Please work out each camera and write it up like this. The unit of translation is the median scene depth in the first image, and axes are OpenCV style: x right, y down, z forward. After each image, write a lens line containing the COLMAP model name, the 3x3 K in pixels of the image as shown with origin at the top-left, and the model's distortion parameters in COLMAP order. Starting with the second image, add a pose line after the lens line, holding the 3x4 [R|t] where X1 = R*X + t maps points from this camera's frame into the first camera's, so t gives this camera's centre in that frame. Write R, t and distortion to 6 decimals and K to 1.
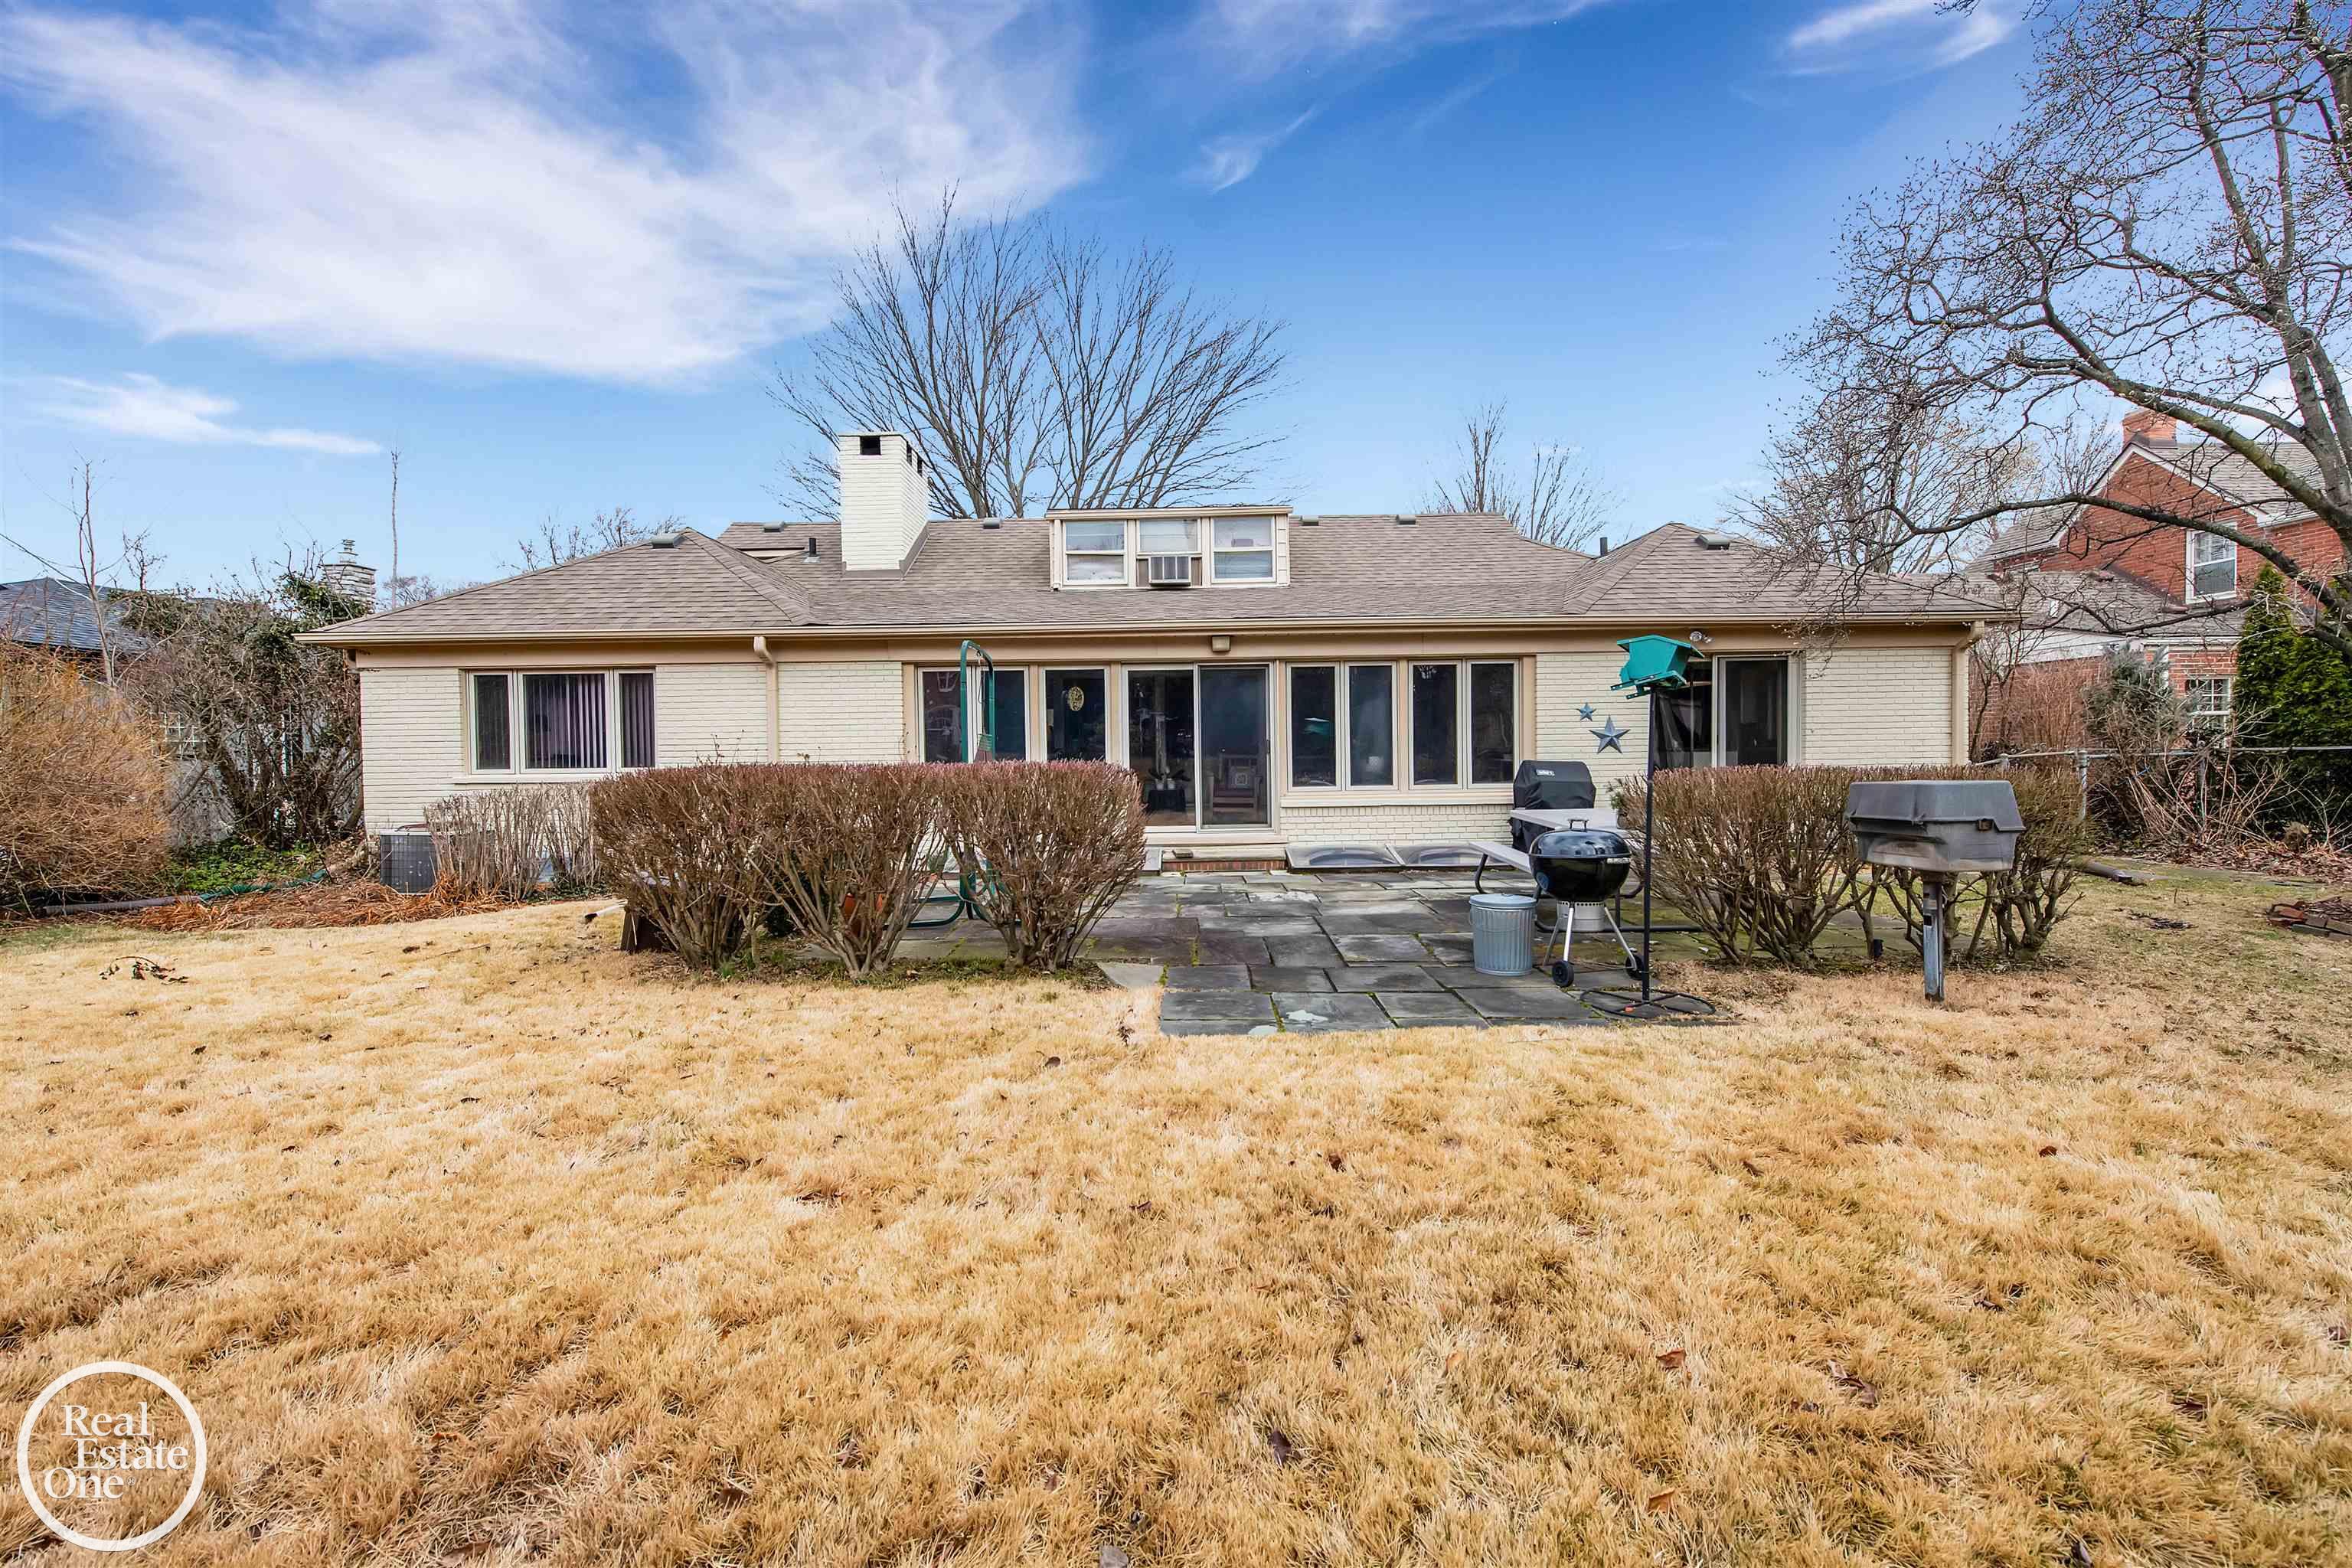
lens RADIAL K [[986.5, 0, 1171.9], [0, 986.5, 794.4], [0, 0, 1]] dist [-0.001083, -0.000377]
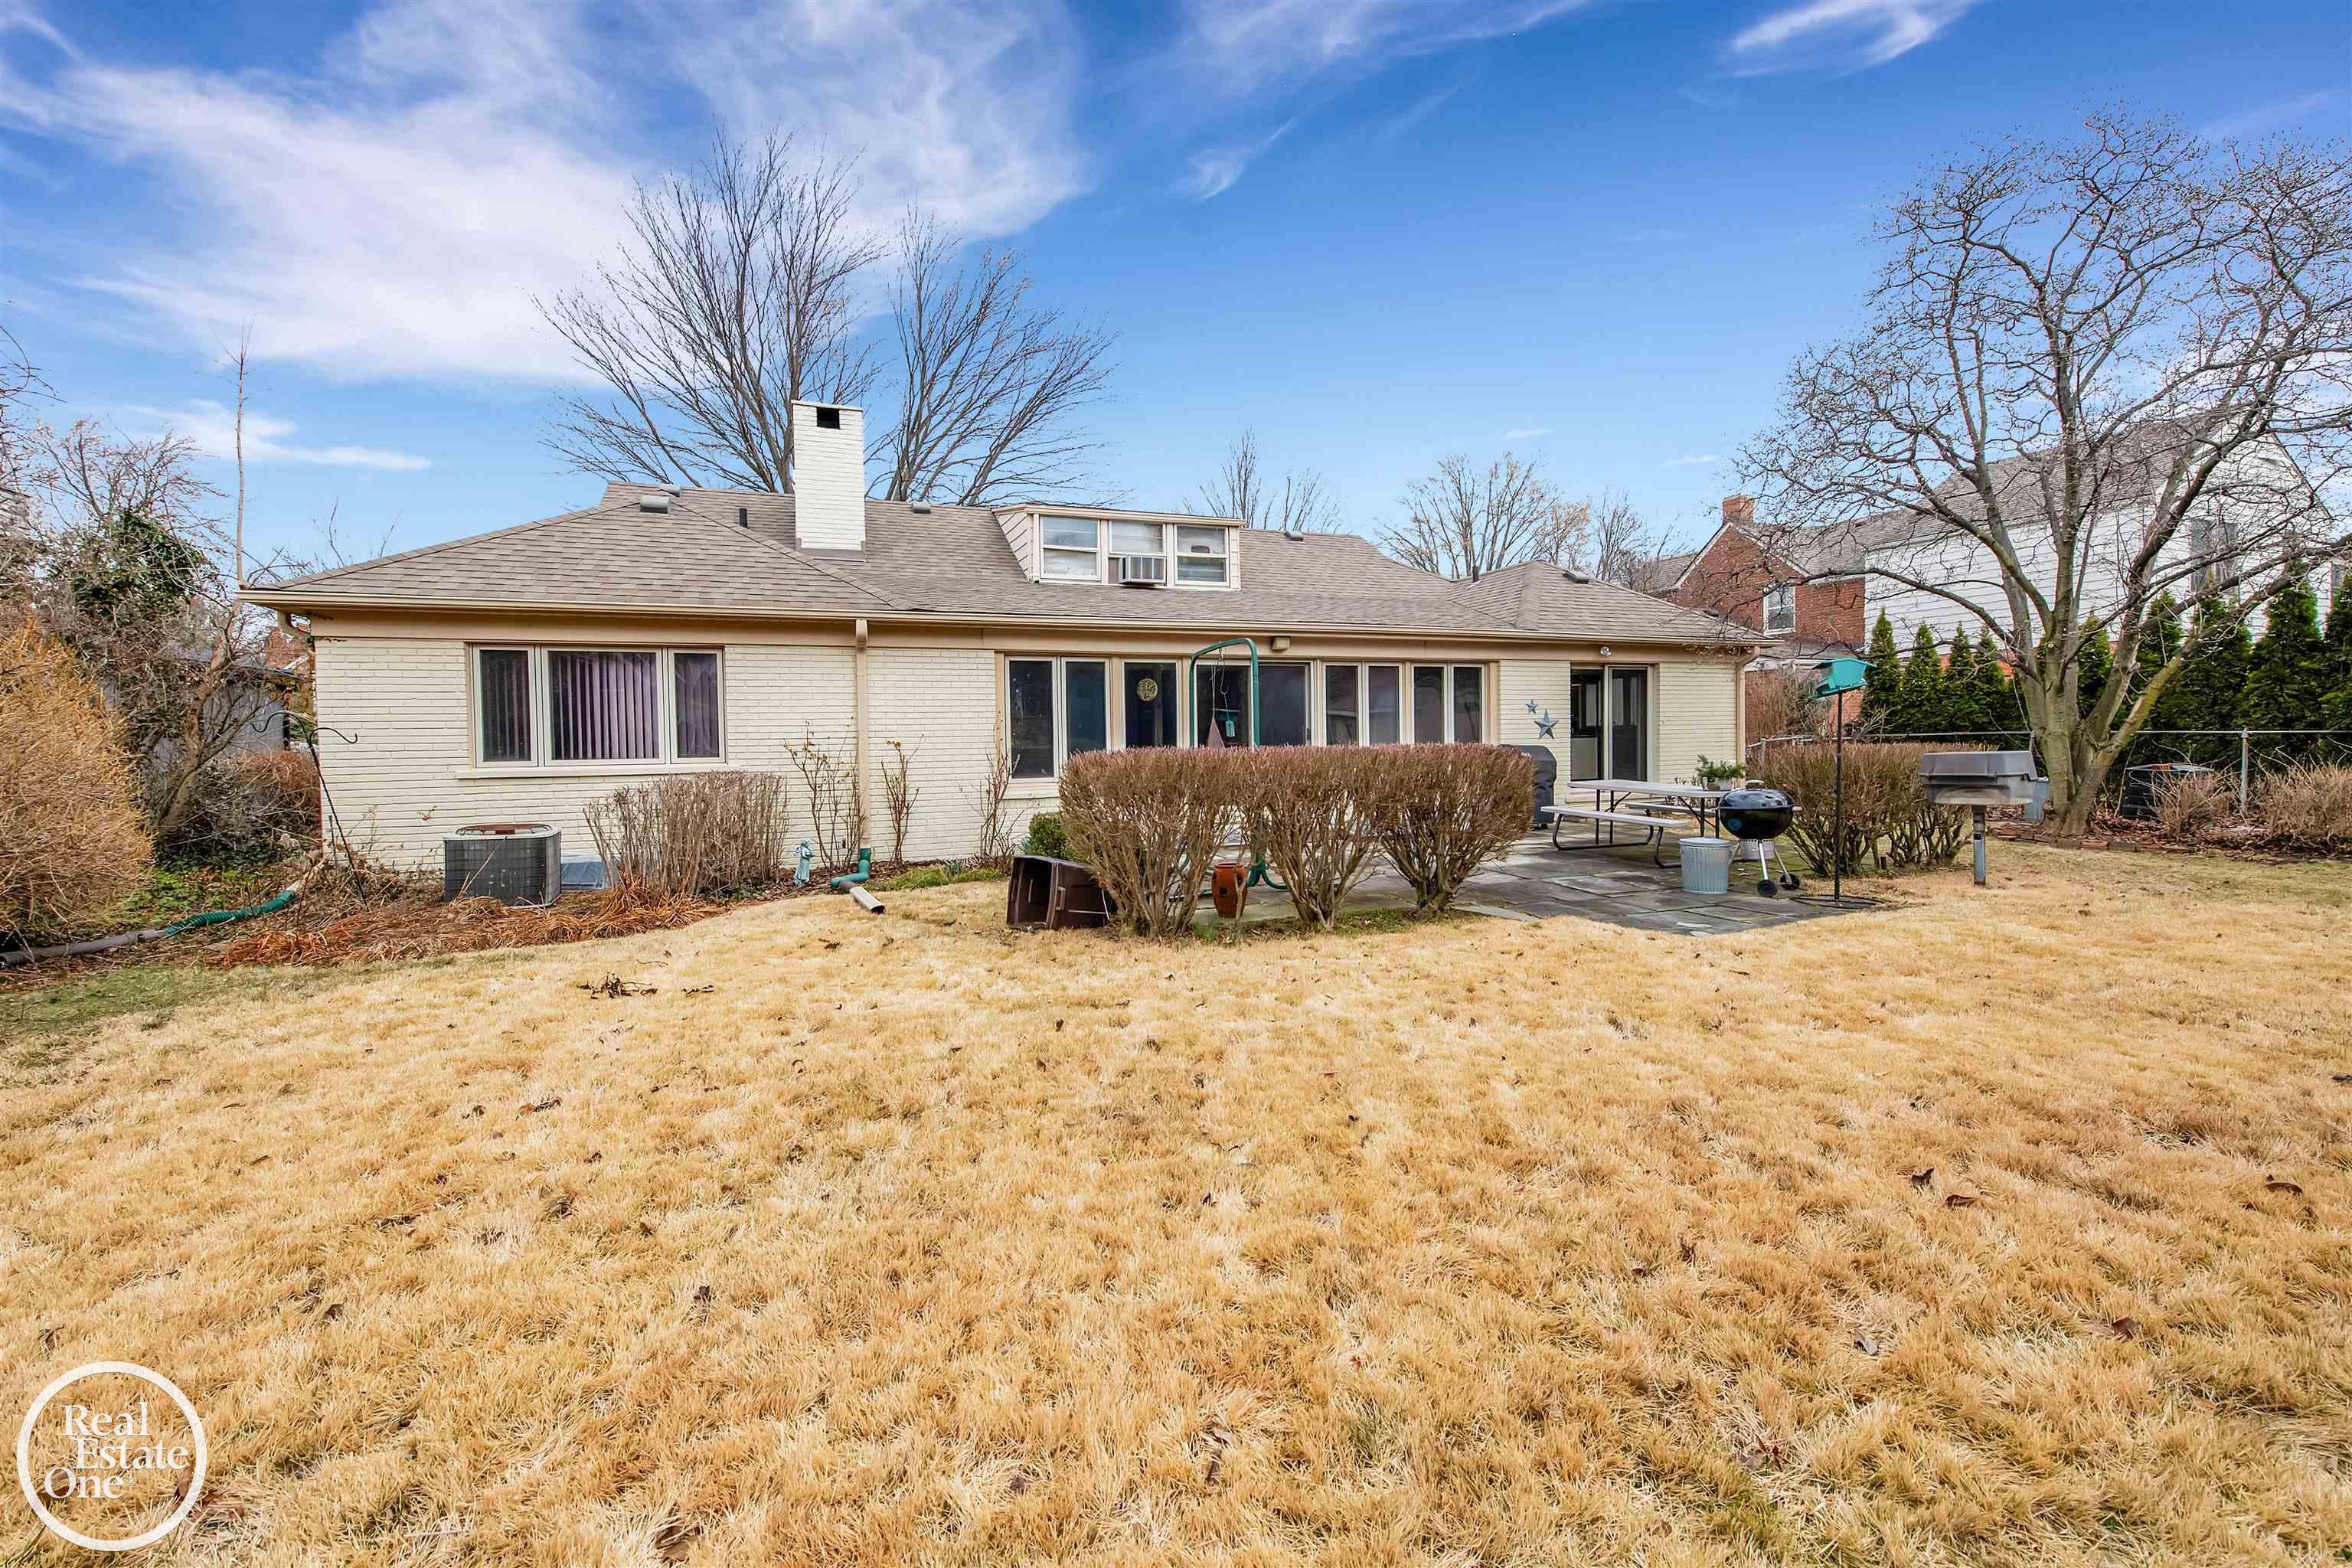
lens RADIAL K [[986.5, 0, 1175.6], [0, 986.5, 776.0], [0, 0, 1]] dist [-0.001083, -0.000377]
pose [[0.924589, -0.016430, 0.380612, -0.482149], [0.020944, 0.999751, -0.007721, 0.005515], [-0.380390, 0.015110, 0.924703, 0.001244]]
